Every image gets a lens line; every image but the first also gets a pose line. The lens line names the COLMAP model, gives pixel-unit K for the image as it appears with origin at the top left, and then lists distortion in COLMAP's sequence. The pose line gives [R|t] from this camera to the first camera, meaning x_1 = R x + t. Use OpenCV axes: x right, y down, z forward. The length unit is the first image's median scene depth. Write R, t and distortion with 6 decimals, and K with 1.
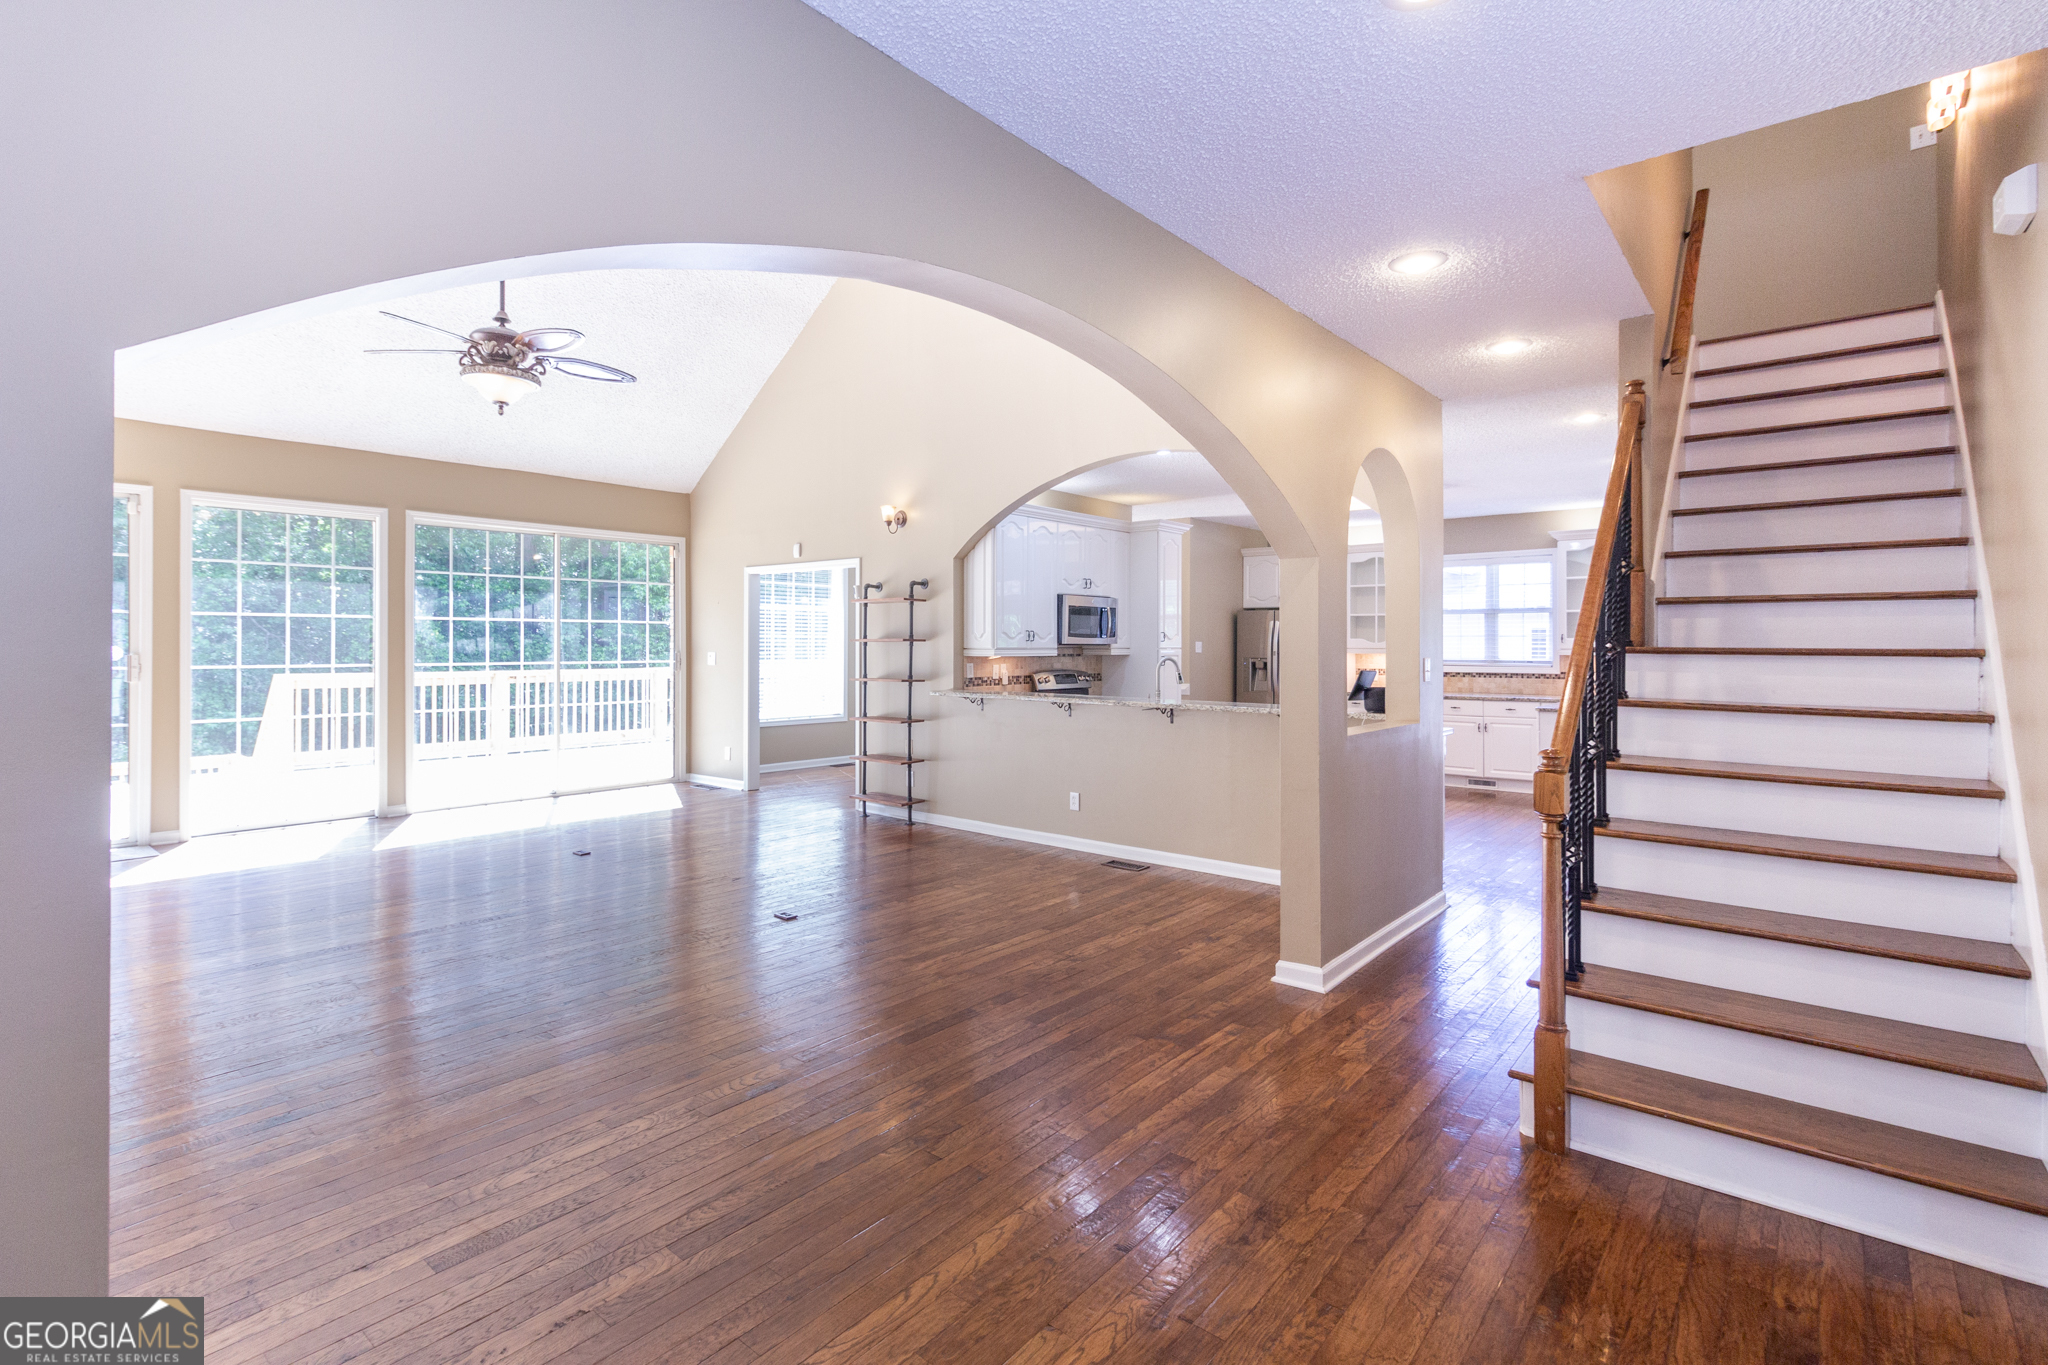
lens RADIAL K [[970.7, 0, 1030.7], [0, 970.7, 634.2], [0, 0, 1]] dist [0.000077, -0.000195]
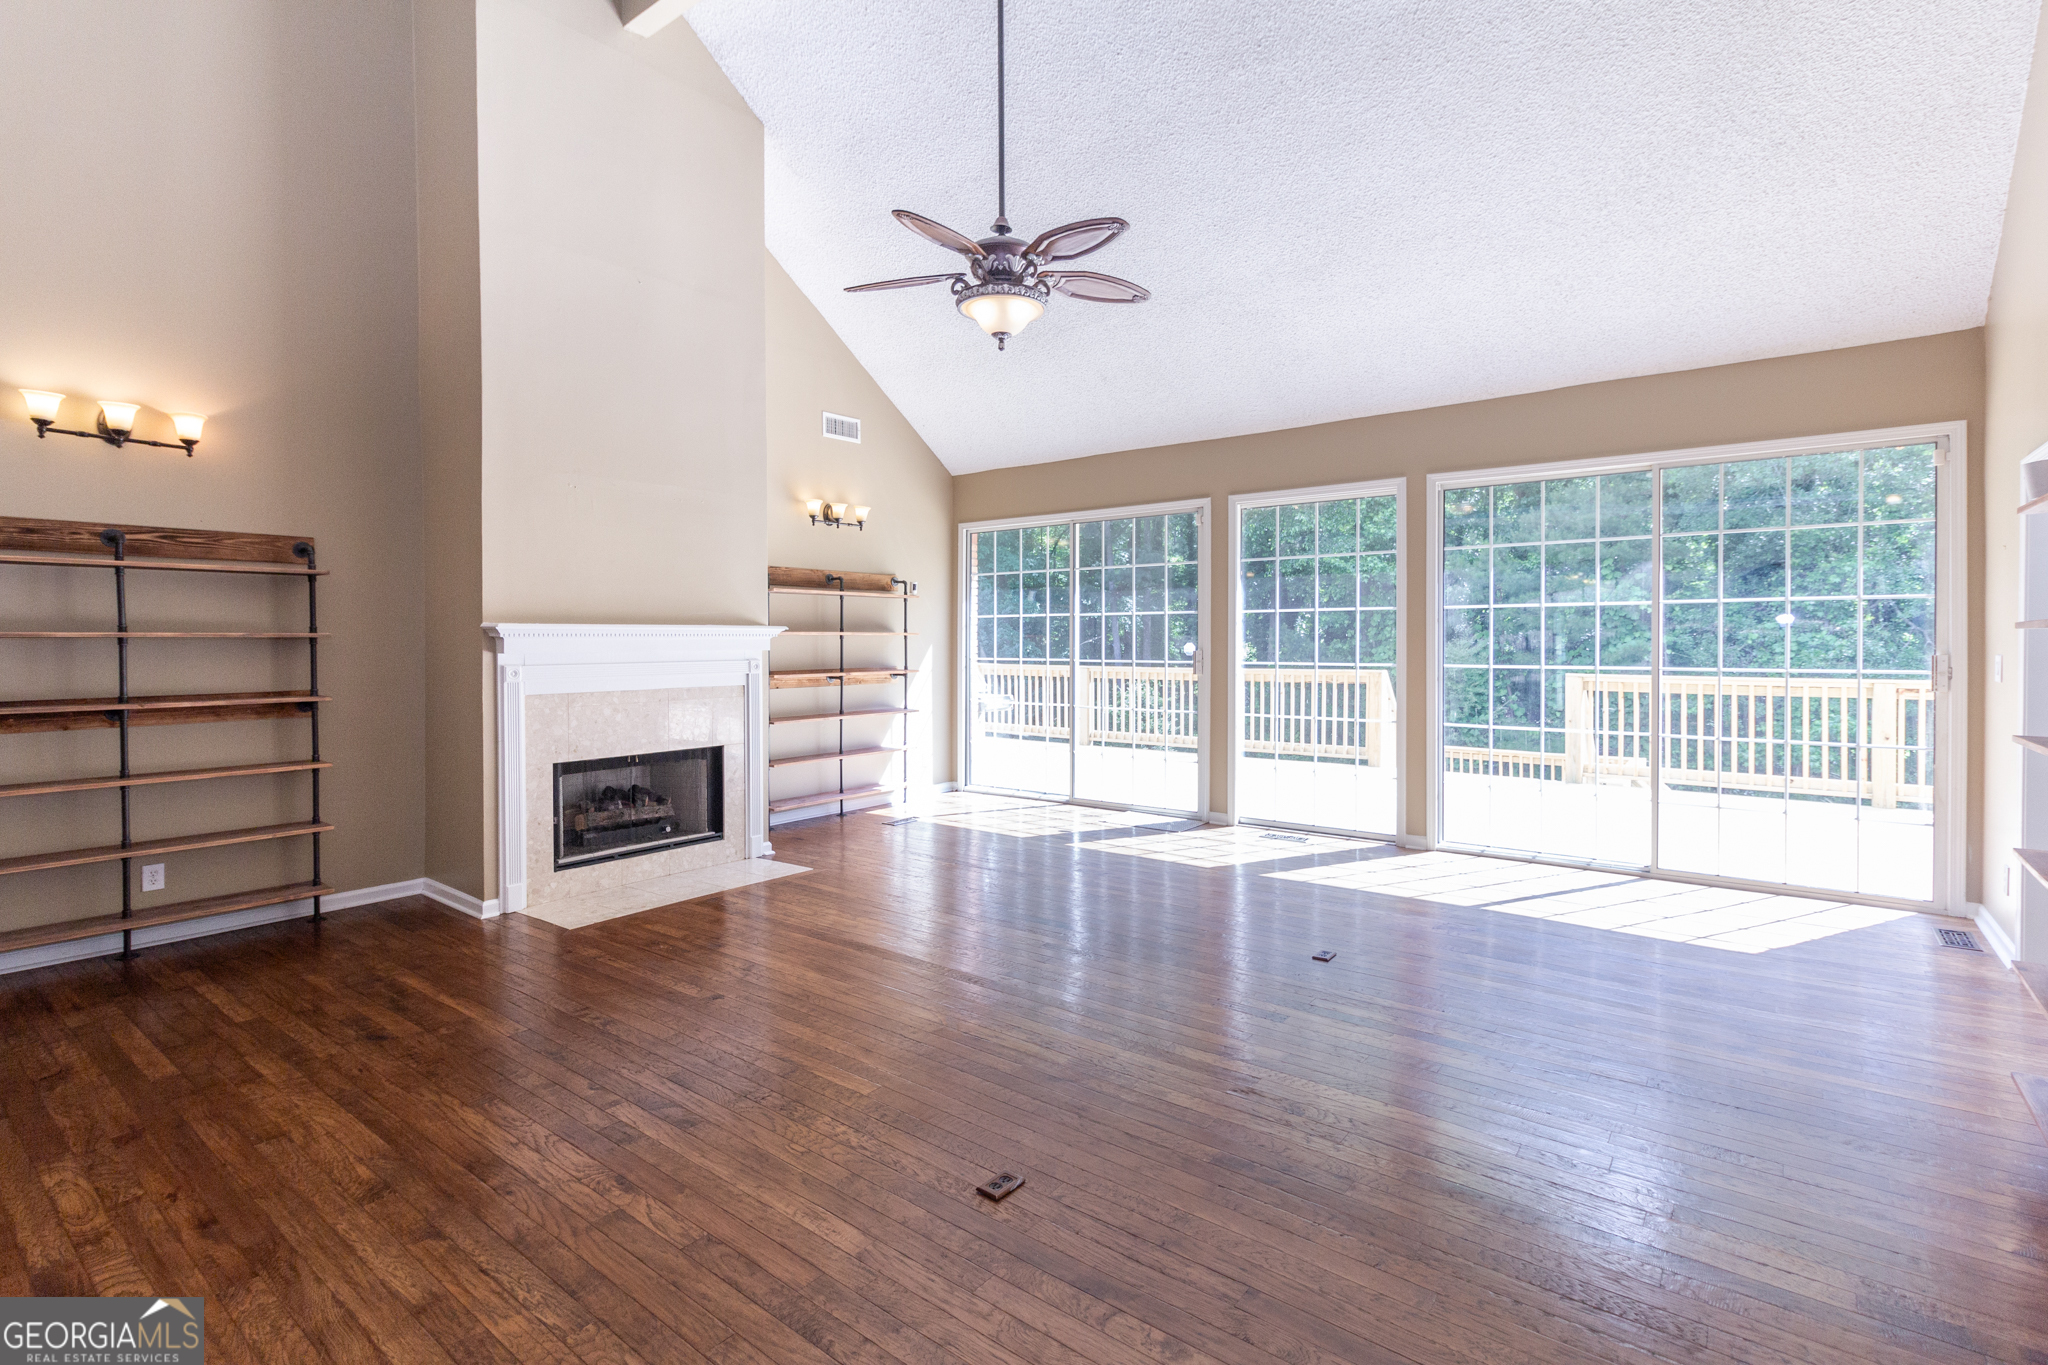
lens RADIAL K [[970.7, 0, 1010.7], [0, 970.7, 647.0], [0, 0, 1]] dist [0.000077, -0.000195]
pose [[0.011334, 0.004661, -0.999925, 0.152998], [0.010072, 0.999938, 0.004775, 0.007576], [0.999885, -0.010126, 0.011286, 0.626931]]
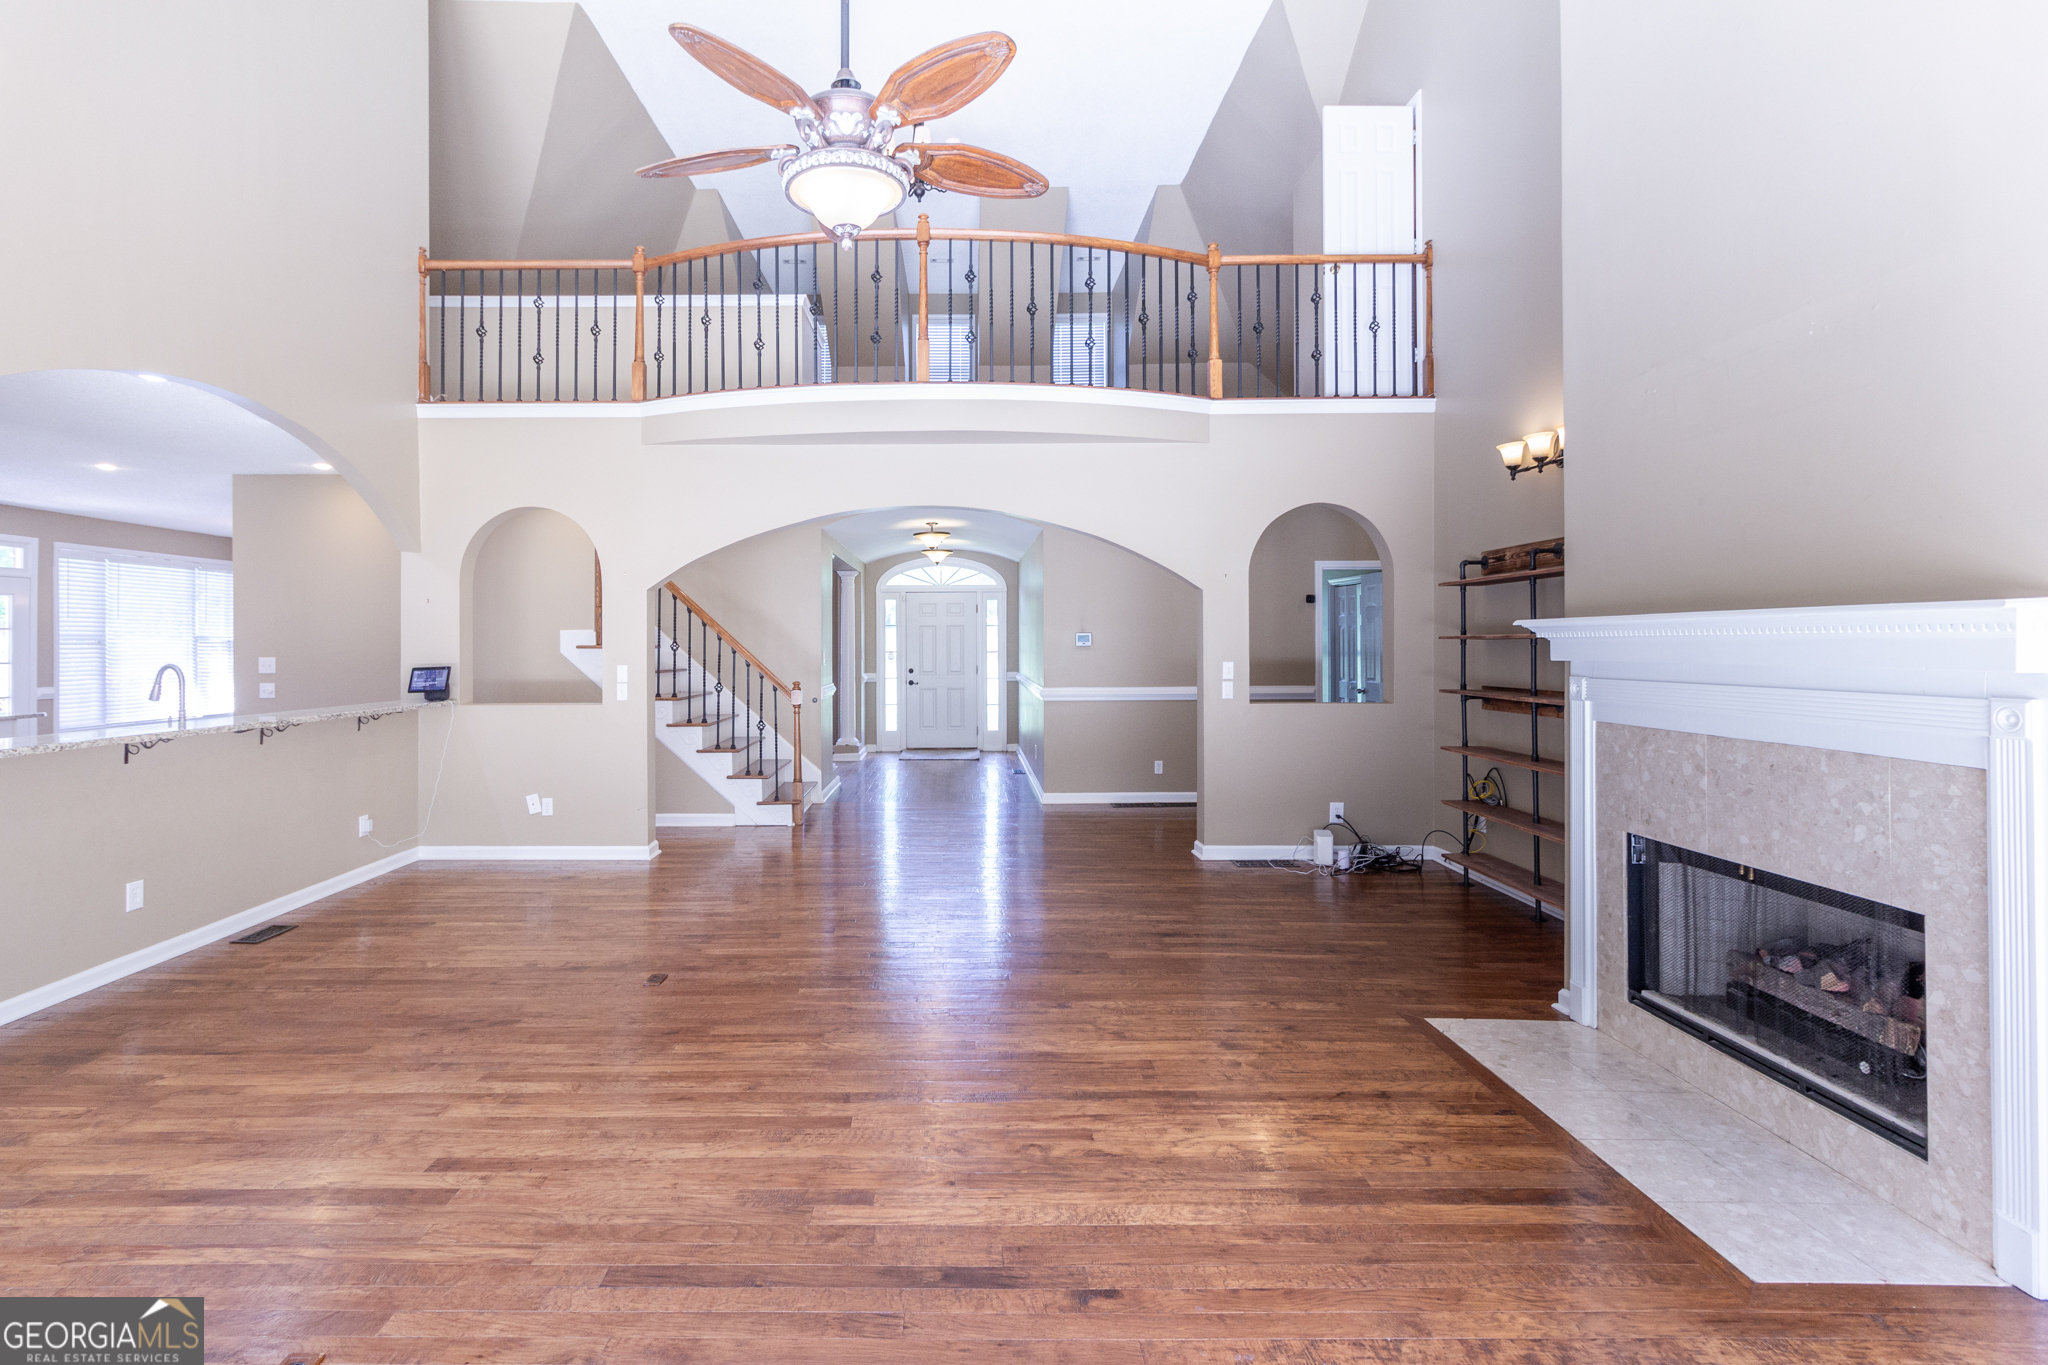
lens RADIAL K [[970.7, 0, 939.3], [0, 970.7, 634.3], [0, 0, 1]] dist [0.000077, -0.000195]
pose [[-0.617449, 0.006513, 0.786584, -0.652150], [-0.003707, 0.999931, -0.011190, 0.005496], [-0.786602, -0.009825, -0.617382, 0.824369]]
